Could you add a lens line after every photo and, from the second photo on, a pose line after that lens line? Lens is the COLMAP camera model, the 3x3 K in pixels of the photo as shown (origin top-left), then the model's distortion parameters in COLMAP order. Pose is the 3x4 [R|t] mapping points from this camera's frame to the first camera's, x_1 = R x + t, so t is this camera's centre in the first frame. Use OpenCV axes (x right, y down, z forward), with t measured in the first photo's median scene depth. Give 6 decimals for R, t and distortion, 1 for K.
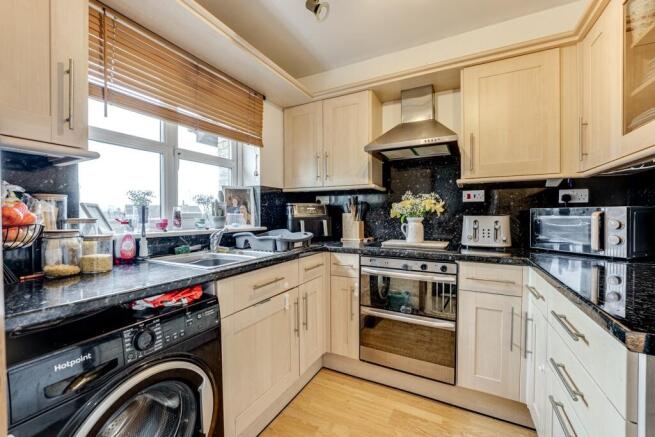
lens RADIAL K [[271.8, 0, 327.5], [0, 271.8, 218.5], [0, 0, 1]] dist [-0.000228, 0.000025]
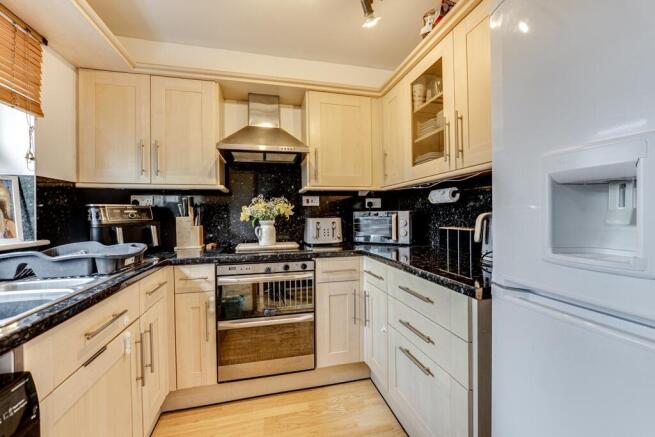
lens RADIAL K [[266.7, 0, 328.4], [0, 266.7, 214.5], [0, 0, 1]] dist [-0.000811, -0.000098]
pose [[0.749416, -0.007558, 0.662056, -0.180158], [0.020385, 0.999724, -0.011663, -0.010722], [-0.661786, 0.022237, 0.749363, 0.099518]]
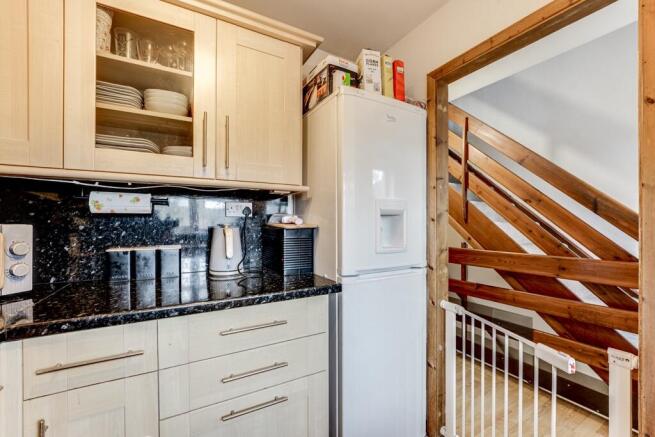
lens RADIAL K [[275.2, 0, 327.7], [0, 275.2, 221.8], [0, 0, 1]] dist [-0.000581, -0.000032]
pose [[-0.833891, 0.000323, 0.551929, -0.027493], [0.007017, 0.999925, 0.010017, -0.035984], [-0.551885, 0.012226, -0.833831, 0.786545]]
